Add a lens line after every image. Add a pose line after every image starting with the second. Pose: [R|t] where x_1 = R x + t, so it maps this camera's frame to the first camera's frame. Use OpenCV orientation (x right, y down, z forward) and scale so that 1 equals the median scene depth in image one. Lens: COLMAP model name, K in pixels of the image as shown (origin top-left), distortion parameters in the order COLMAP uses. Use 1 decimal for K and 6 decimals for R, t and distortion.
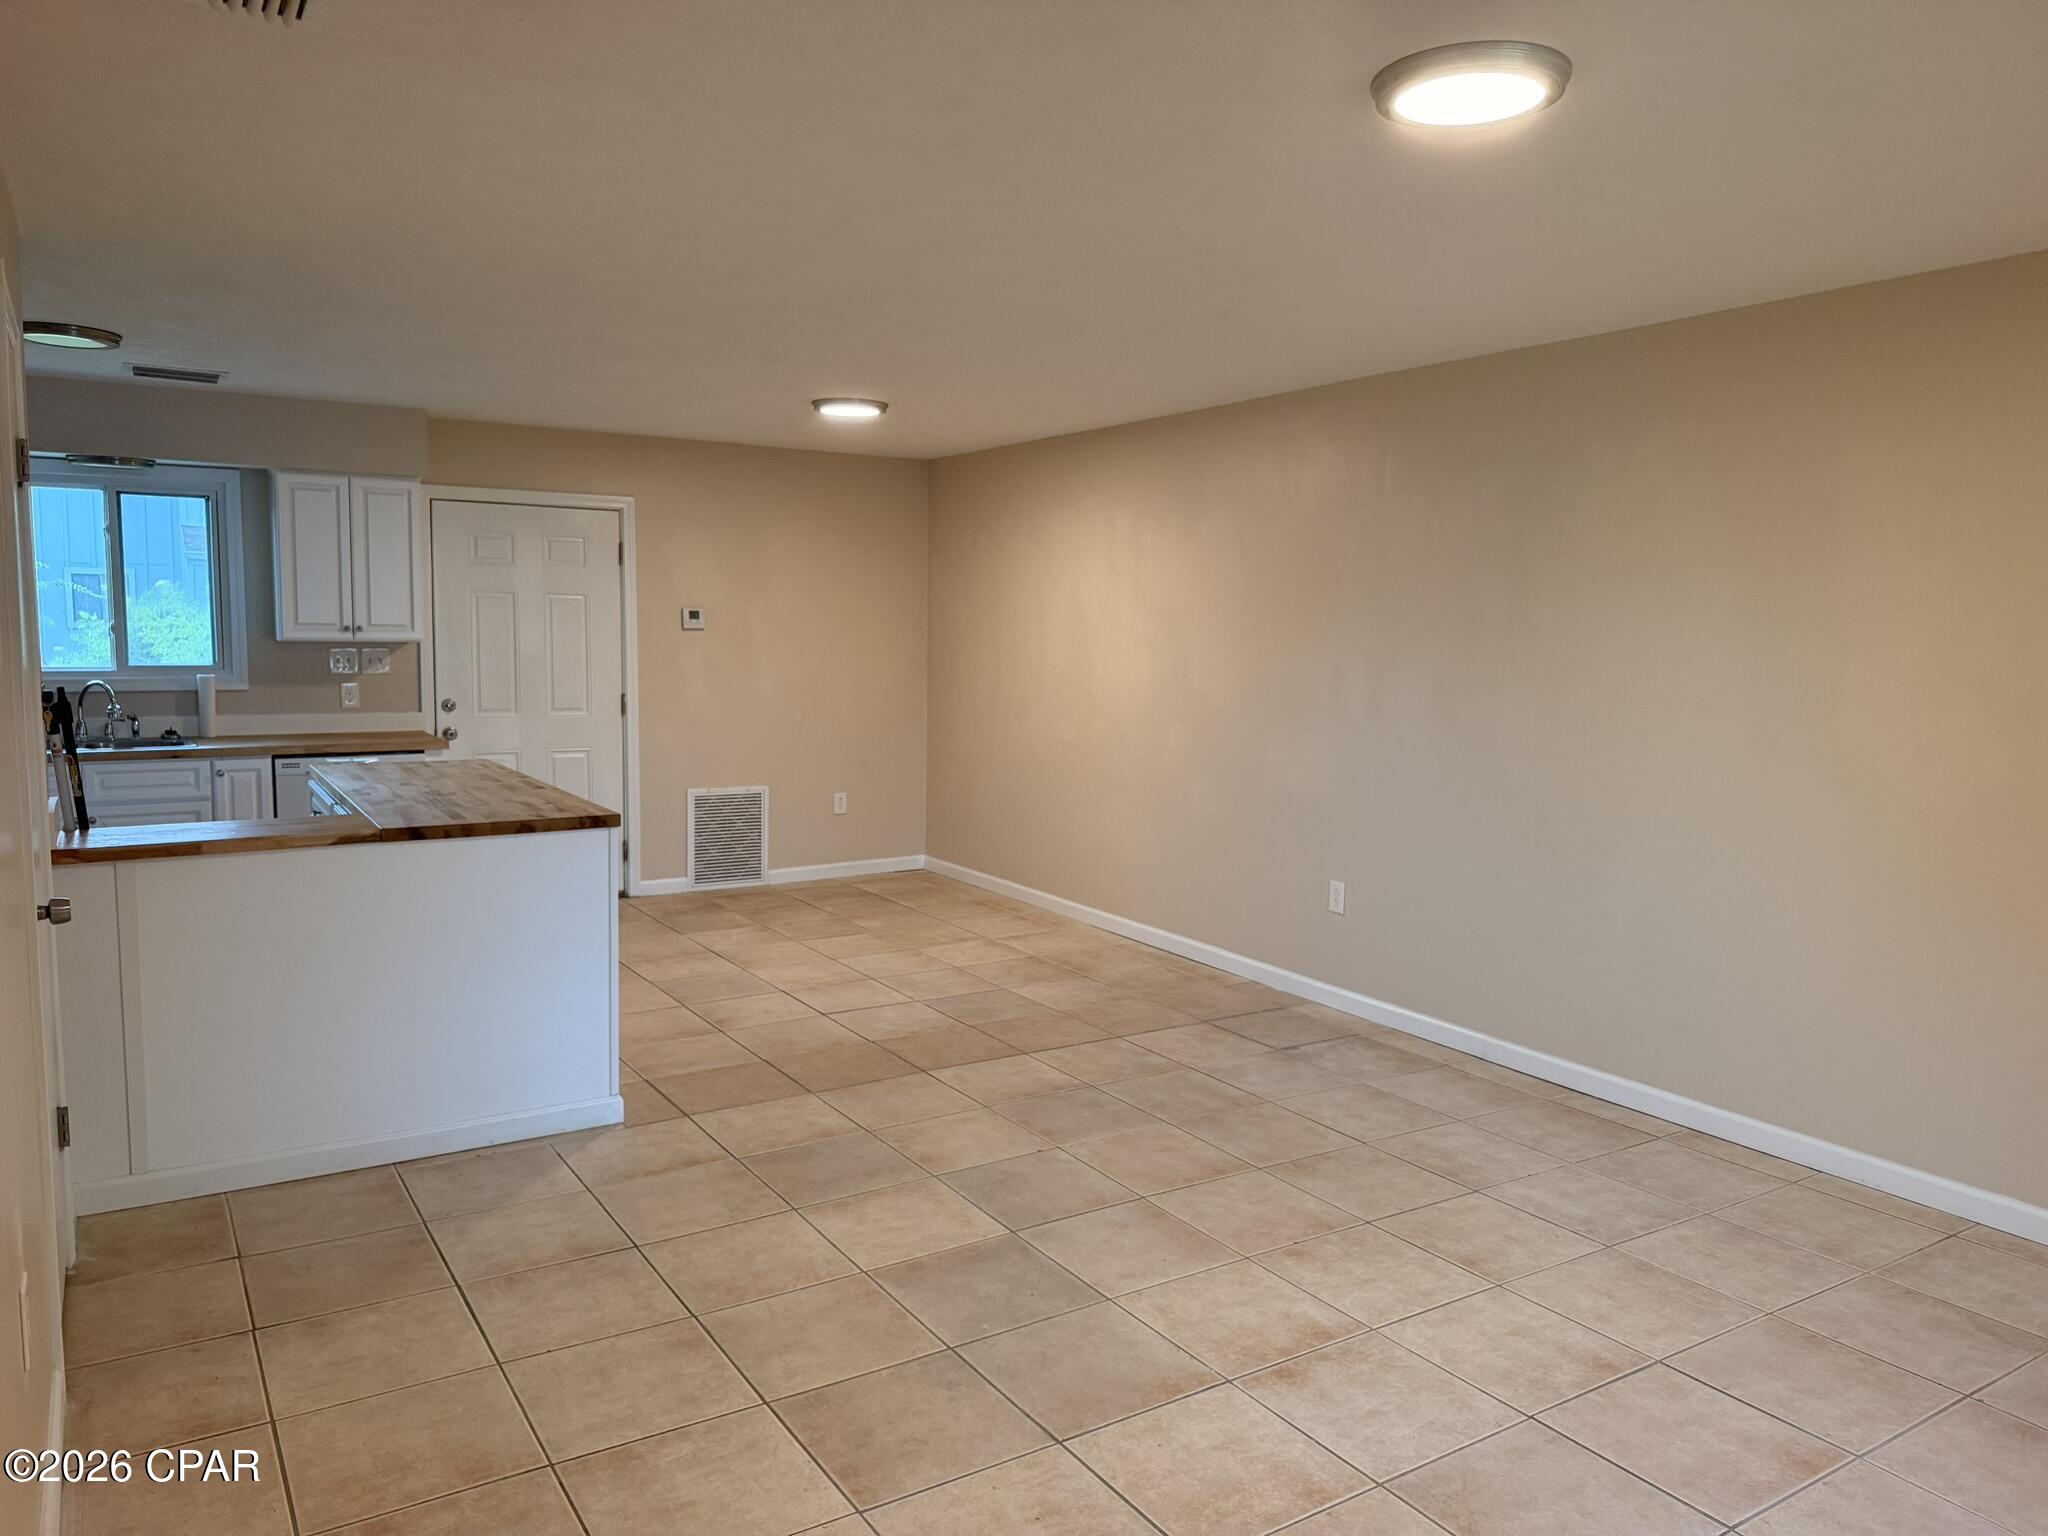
lens RADIAL K [[1446.8, 0, 1032.8], [0, 1446.8, 758.6], [0, 0, 1]] dist [0.077343, -0.085029]
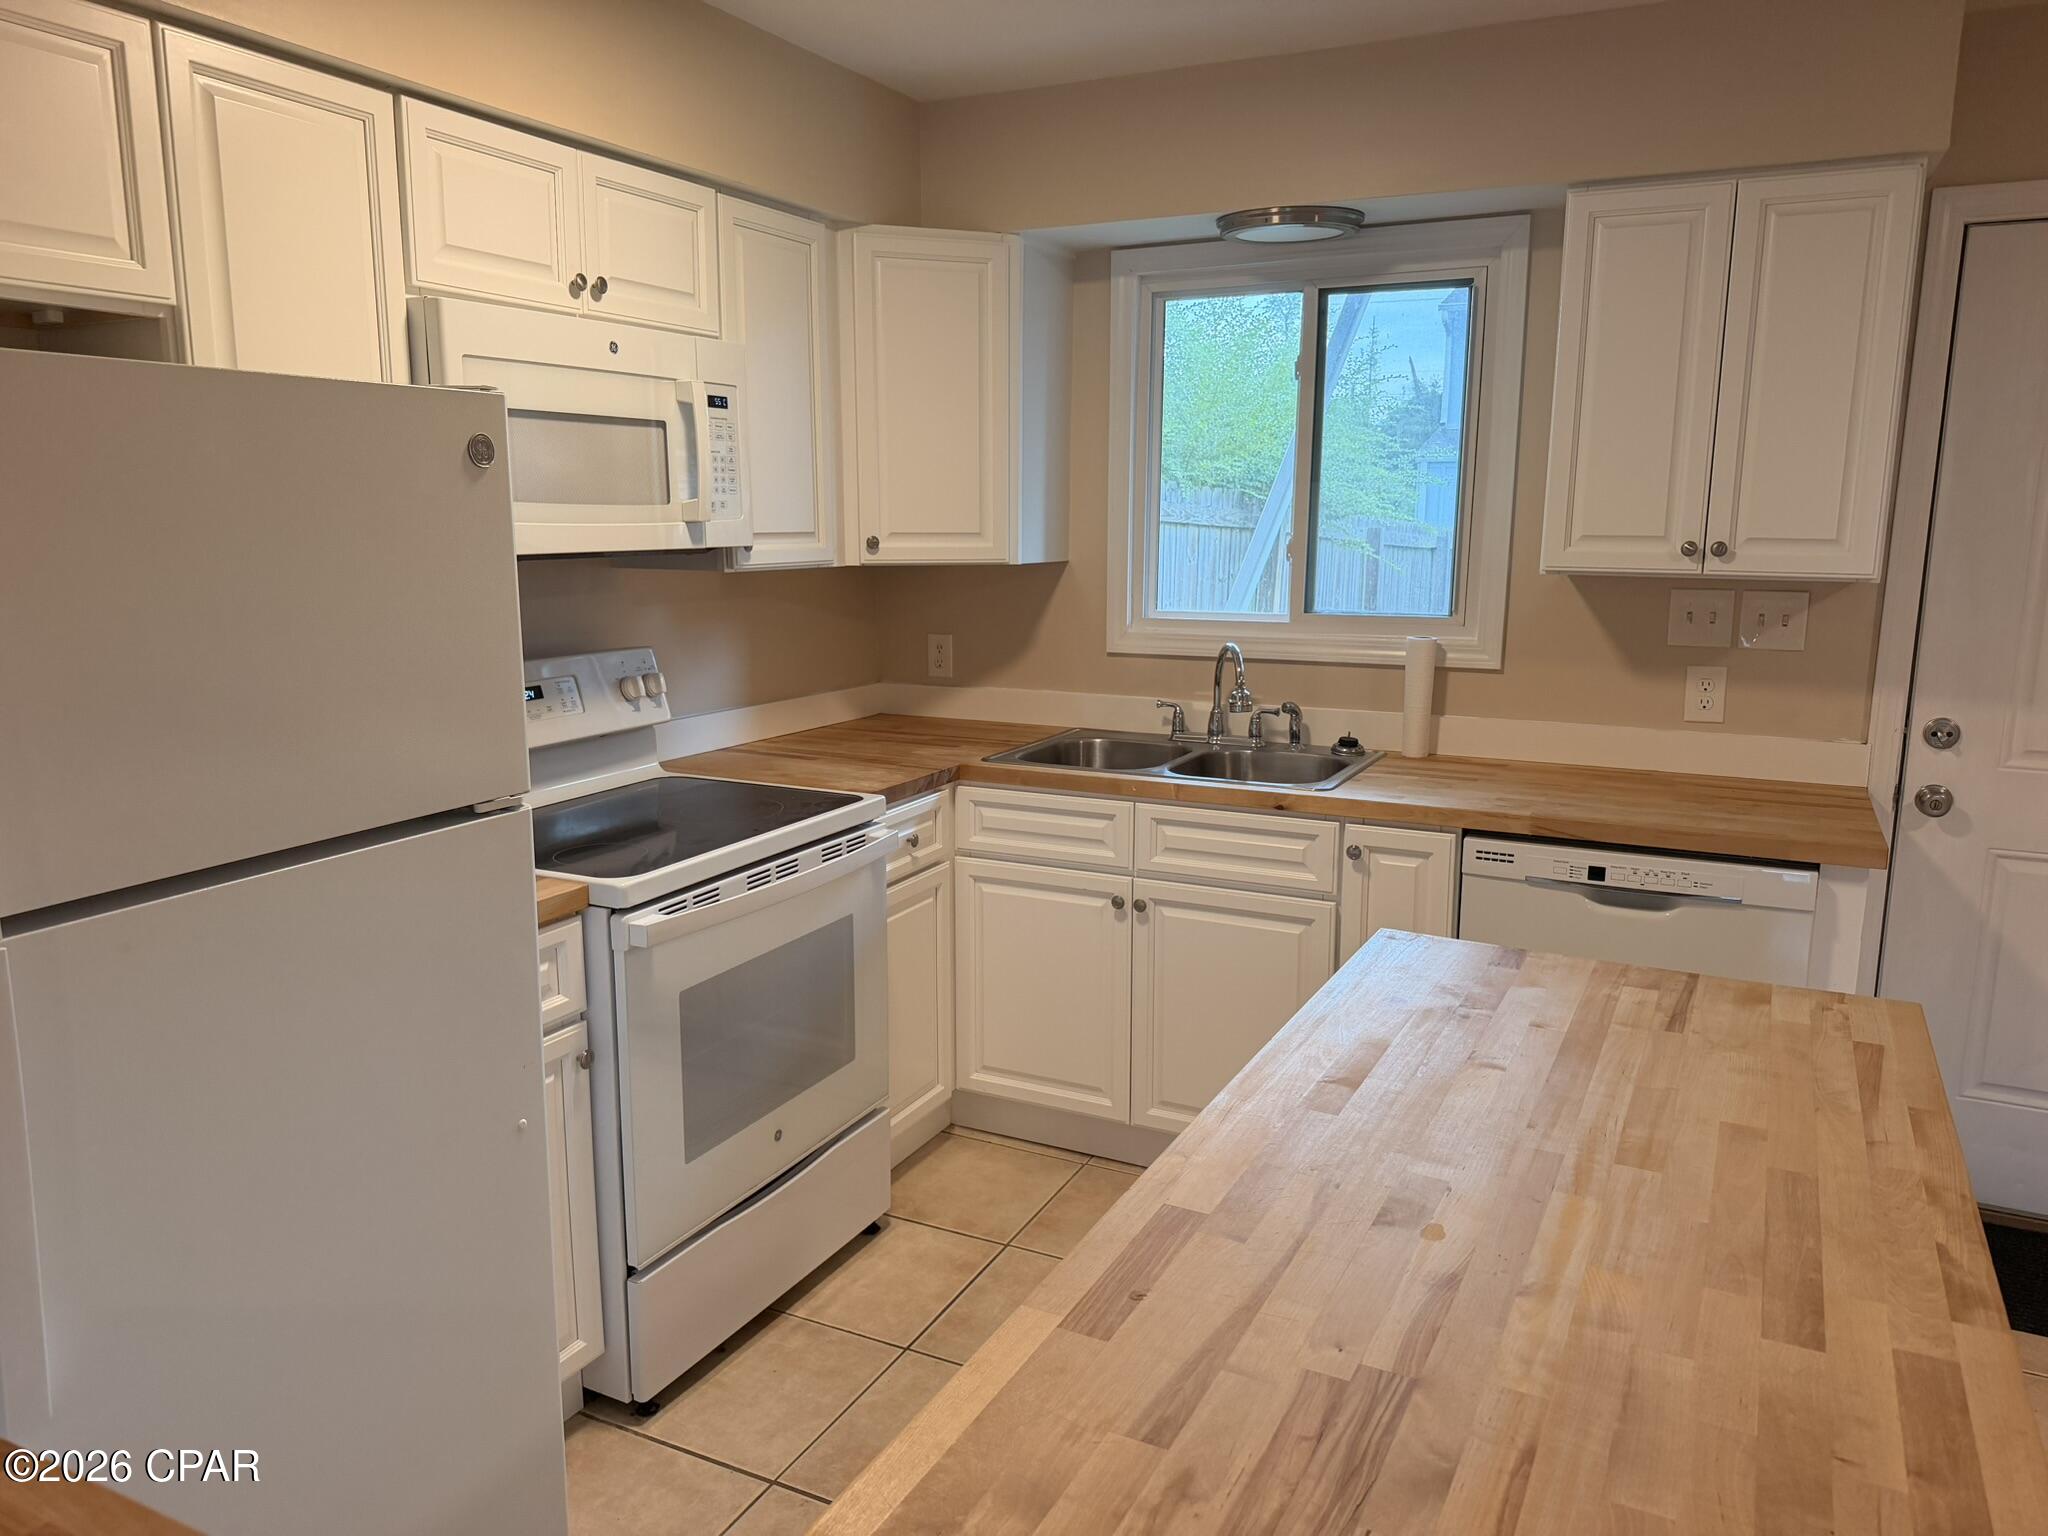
lens RADIAL K [[1446.8, 0, 1013.5], [0, 1446.8, 760.1], [0, 0, 1]] dist [0.077343, -0.085029]
pose [[0.504161, 0.135790, -0.852867, -0.241227], [-0.077695, 0.990688, 0.111805, -0.075495], [0.860107, 0.009896, 0.510017, 0.769492]]
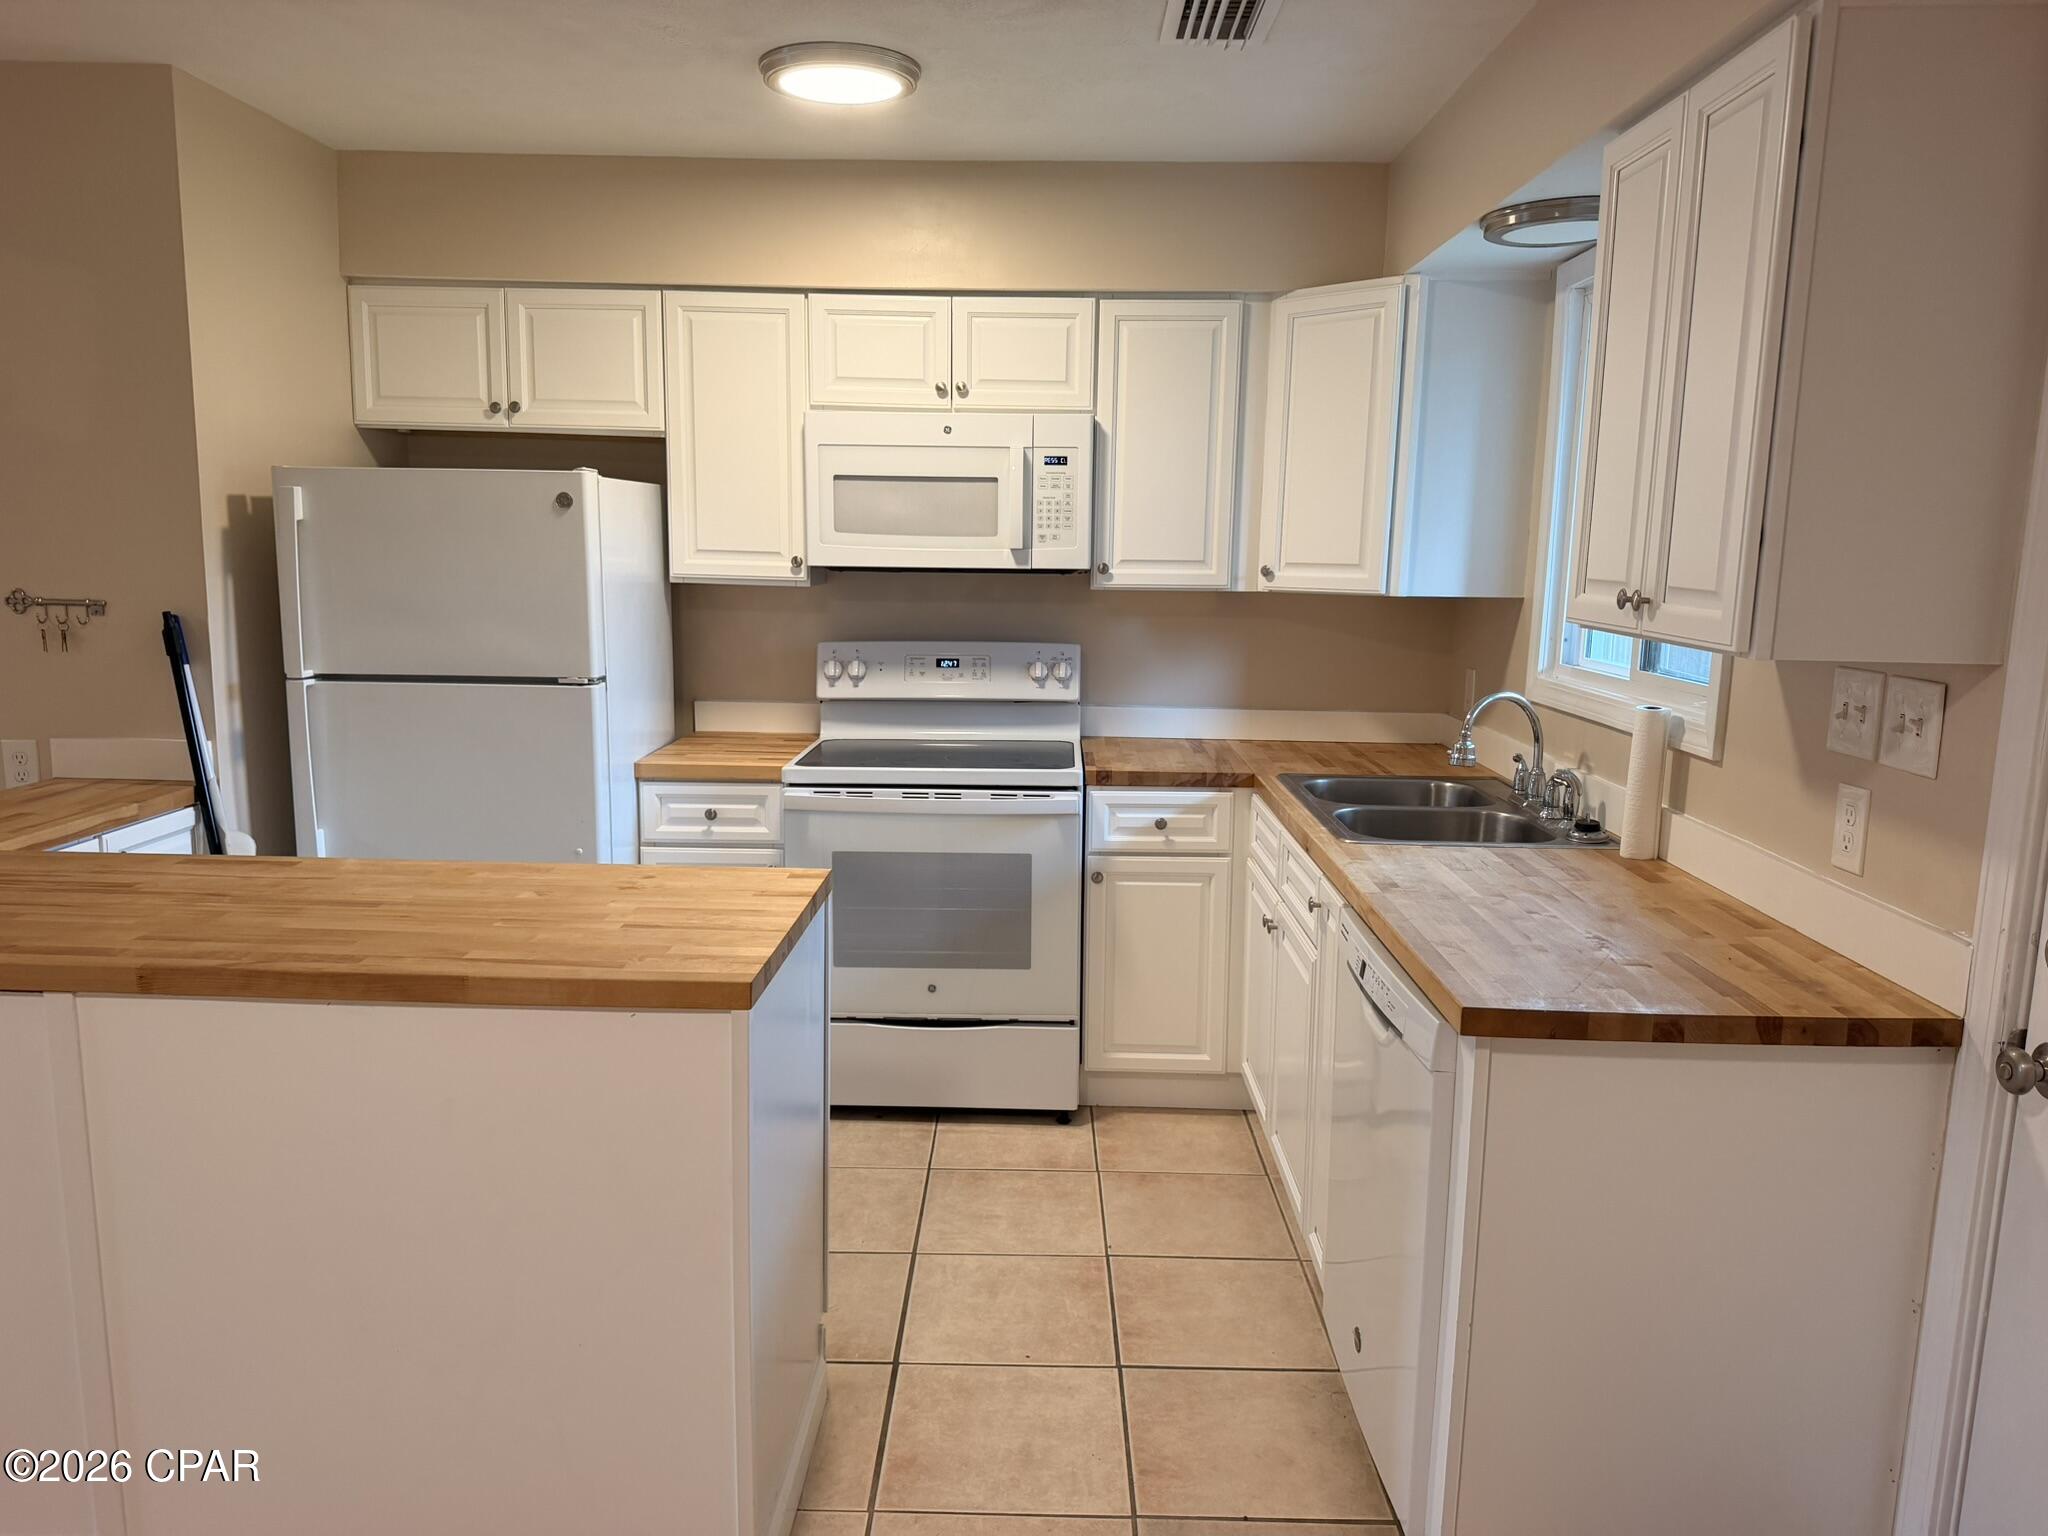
lens RADIAL K [[1446.8, 0, 1021.2], [0, 1446.8, 774.3], [0, 0, 1]] dist [0.077343, -0.085029]
pose [[-0.574790, 0.110735, -0.810774, -0.165005], [-0.098046, 0.974344, 0.202584, -0.130236], [0.812406, 0.195936, -0.549186, 1.358199]]
